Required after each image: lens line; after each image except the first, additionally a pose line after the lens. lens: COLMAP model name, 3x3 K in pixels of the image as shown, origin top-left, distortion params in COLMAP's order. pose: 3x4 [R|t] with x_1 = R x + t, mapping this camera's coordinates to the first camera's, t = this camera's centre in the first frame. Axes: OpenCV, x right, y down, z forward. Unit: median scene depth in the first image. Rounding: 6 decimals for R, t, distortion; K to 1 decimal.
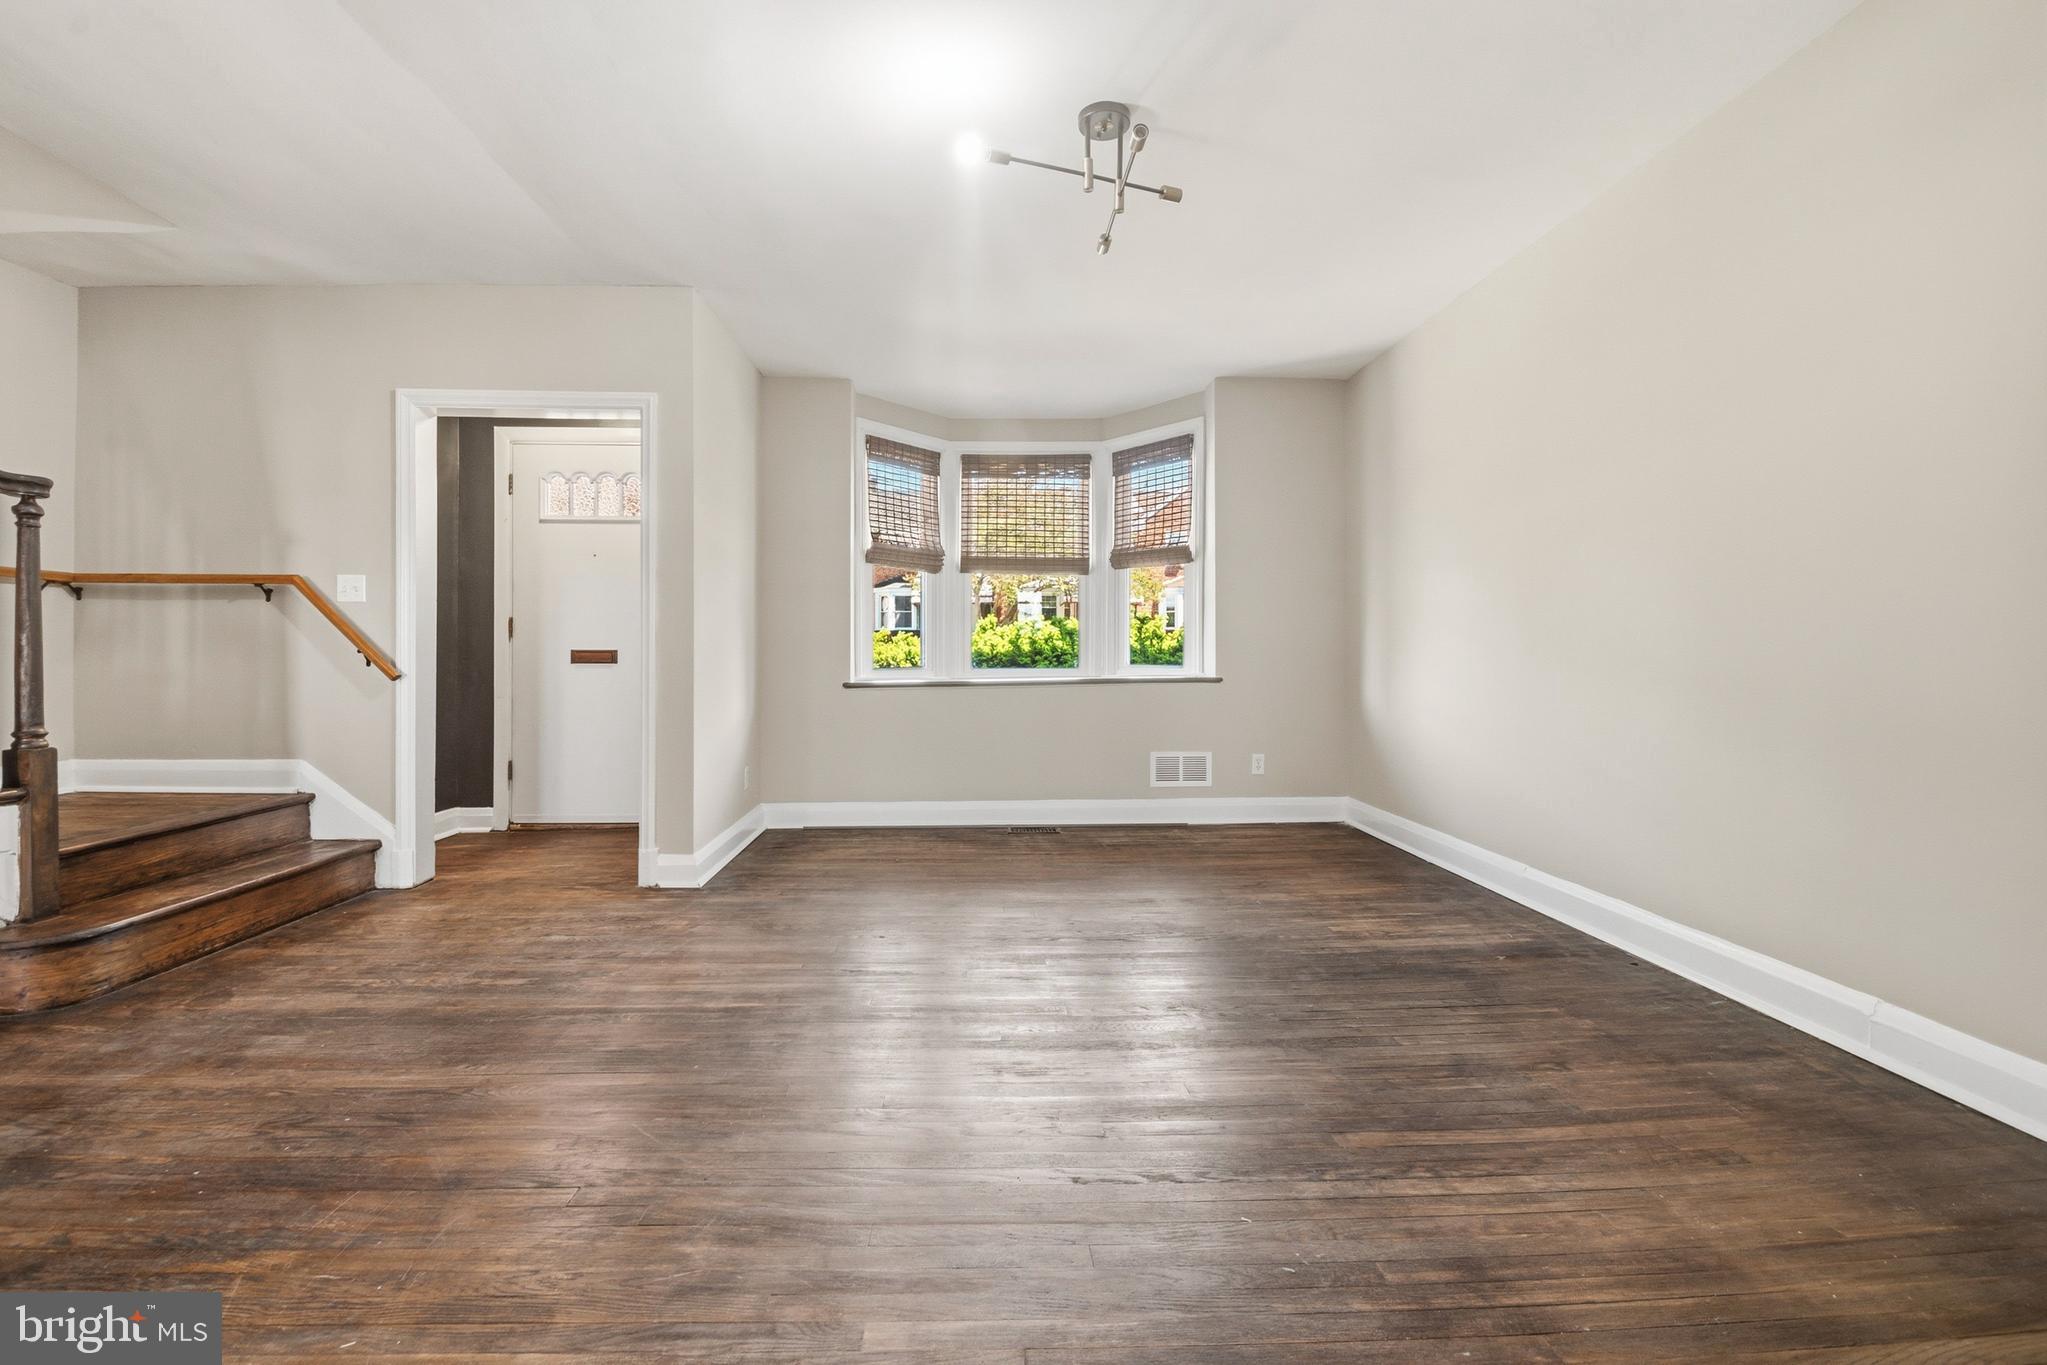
lens RADIAL K [[902.1, 0, 1003.5], [0, 902.1, 650.2], [0, 0, 1]] dist [0.020244, -0.022895]
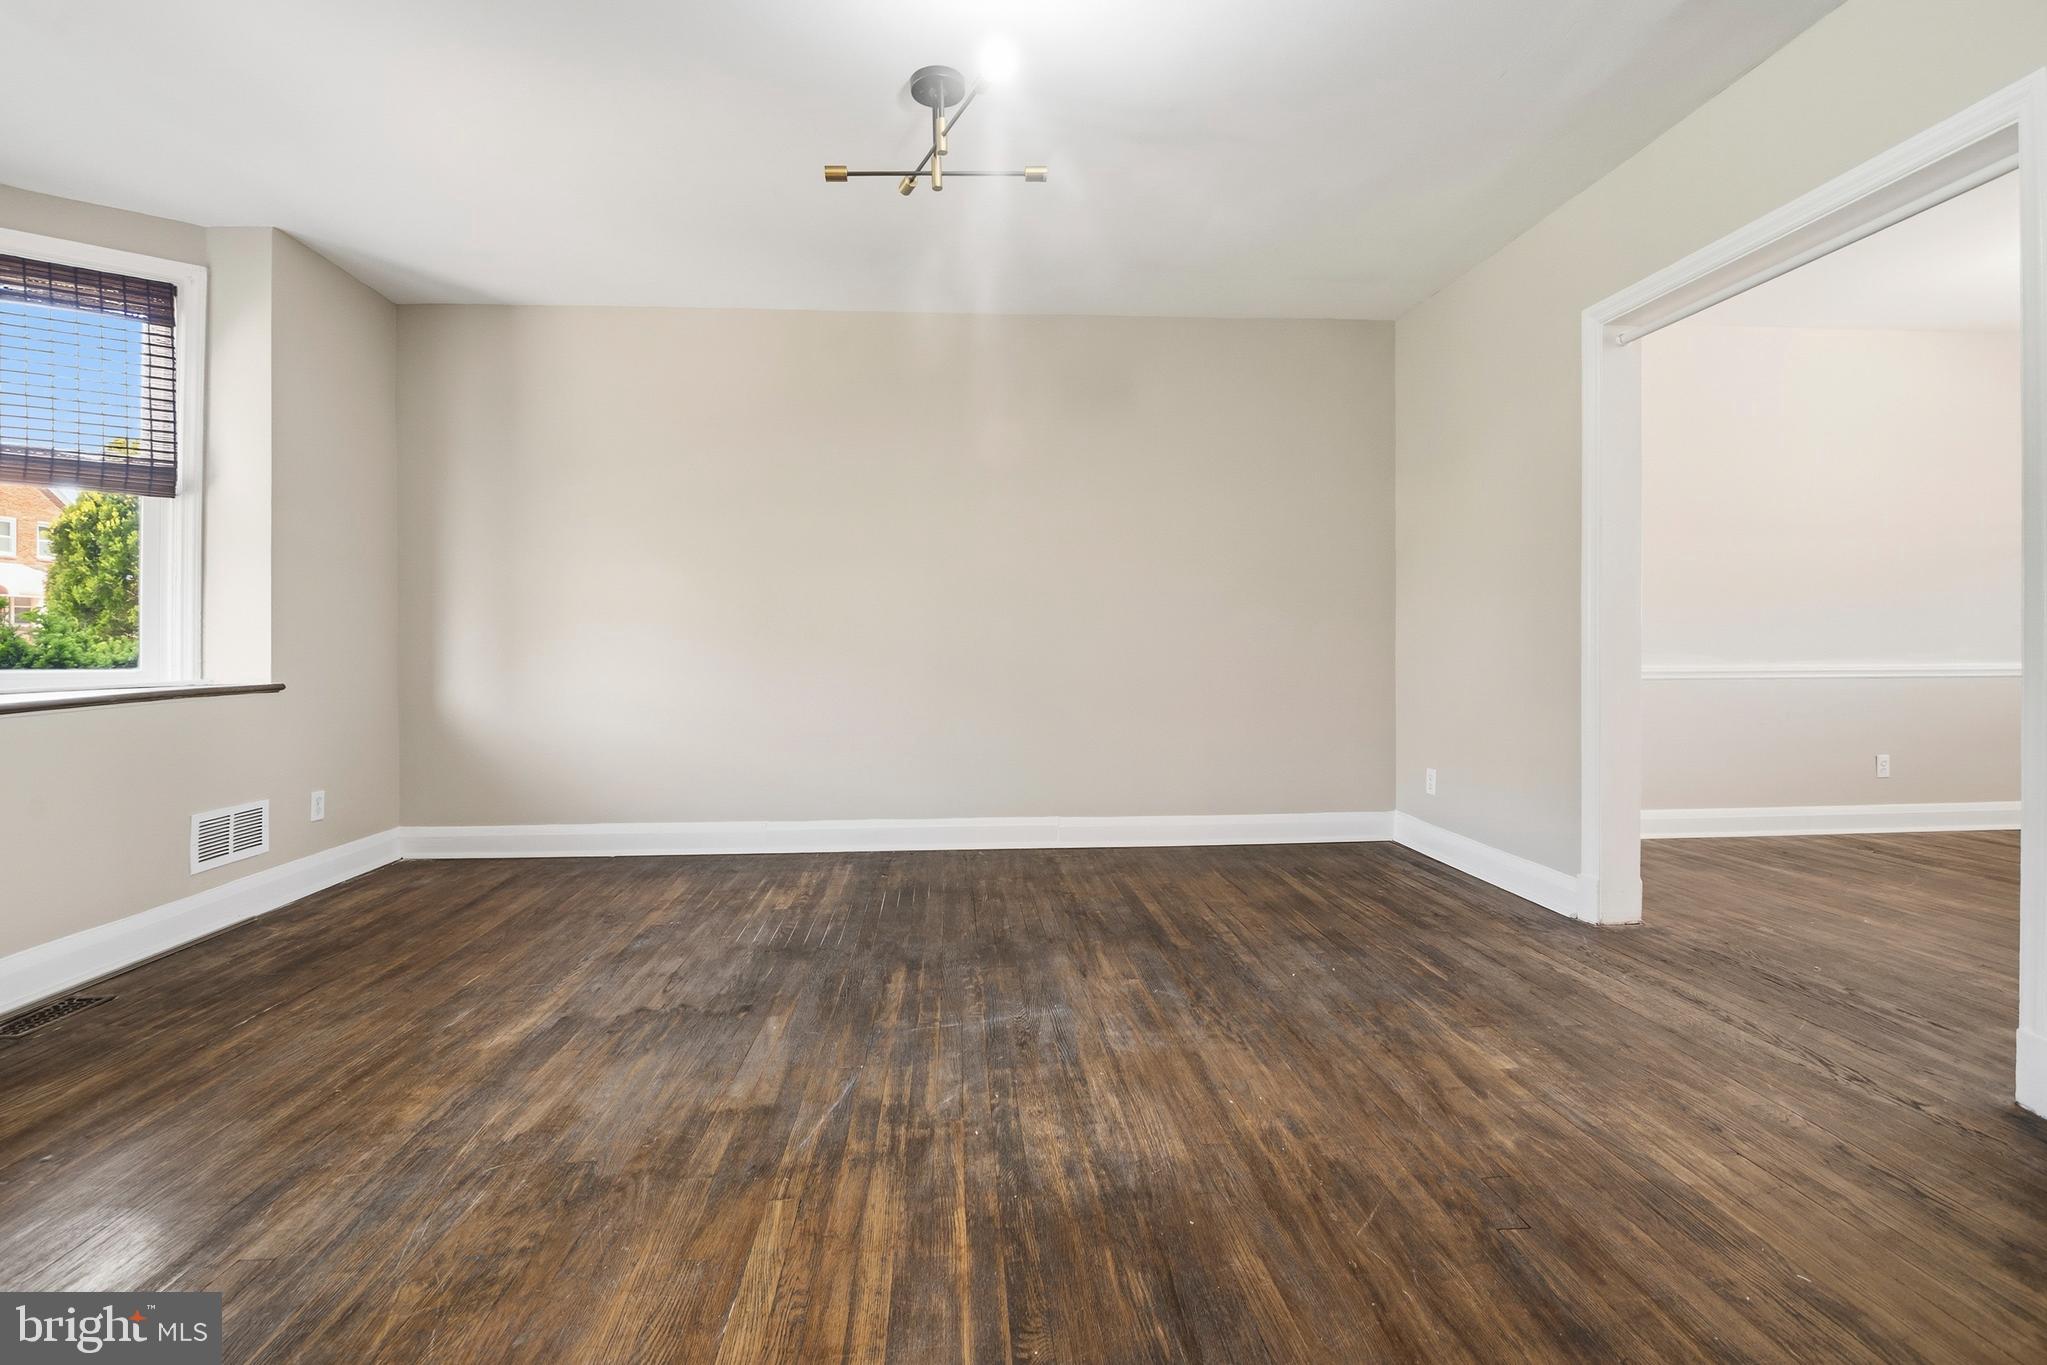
lens RADIAL K [[902.1, 0, 1003.5], [0, 902.1, 650.2], [0, 0, 1]] dist [0.020244, -0.022895]
pose [[-0.024092, -0.000060, 0.999710, -0.430951], [-0.001729, 0.999999, 0.000019, 0.004356], [-0.999708, -0.001728, -0.024092, 0.480423]]
